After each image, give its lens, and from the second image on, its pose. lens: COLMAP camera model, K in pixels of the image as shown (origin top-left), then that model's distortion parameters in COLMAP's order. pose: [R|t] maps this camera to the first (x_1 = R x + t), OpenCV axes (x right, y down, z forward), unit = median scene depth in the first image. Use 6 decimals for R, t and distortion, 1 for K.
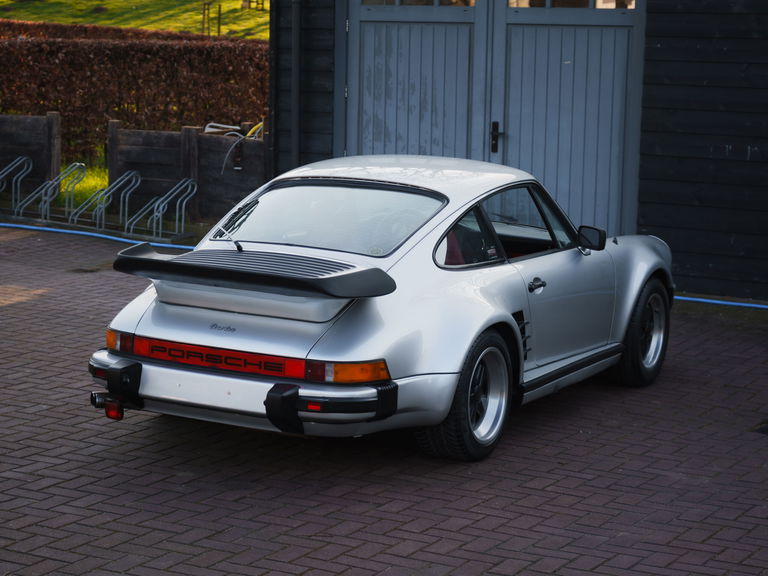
lens RADIAL K [[1765.6, 0, 371.3], [0, 1765.6, 289.3], [0, 0, 1]] dist [0.043726, 0.314726]
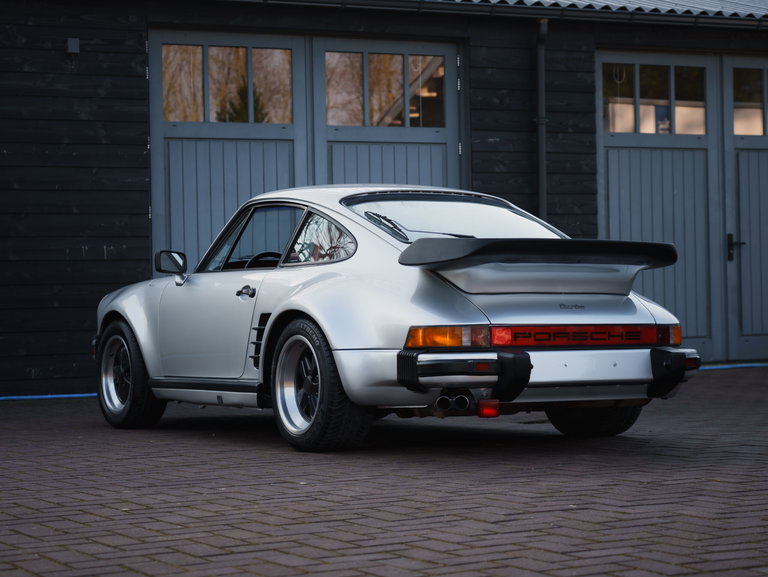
lens RADIAL K [[1714.0, 0, 369.7], [0, 1714.0, 271.0], [0, 0, 1]] dist [0.030109, 0.239056]
pose [[0.544764, -0.022320, 0.838292, -0.484275], [0.152792, 0.985555, -0.073051, 0.027934], [-0.824552, 0.167880, 0.540305, 0.286316]]
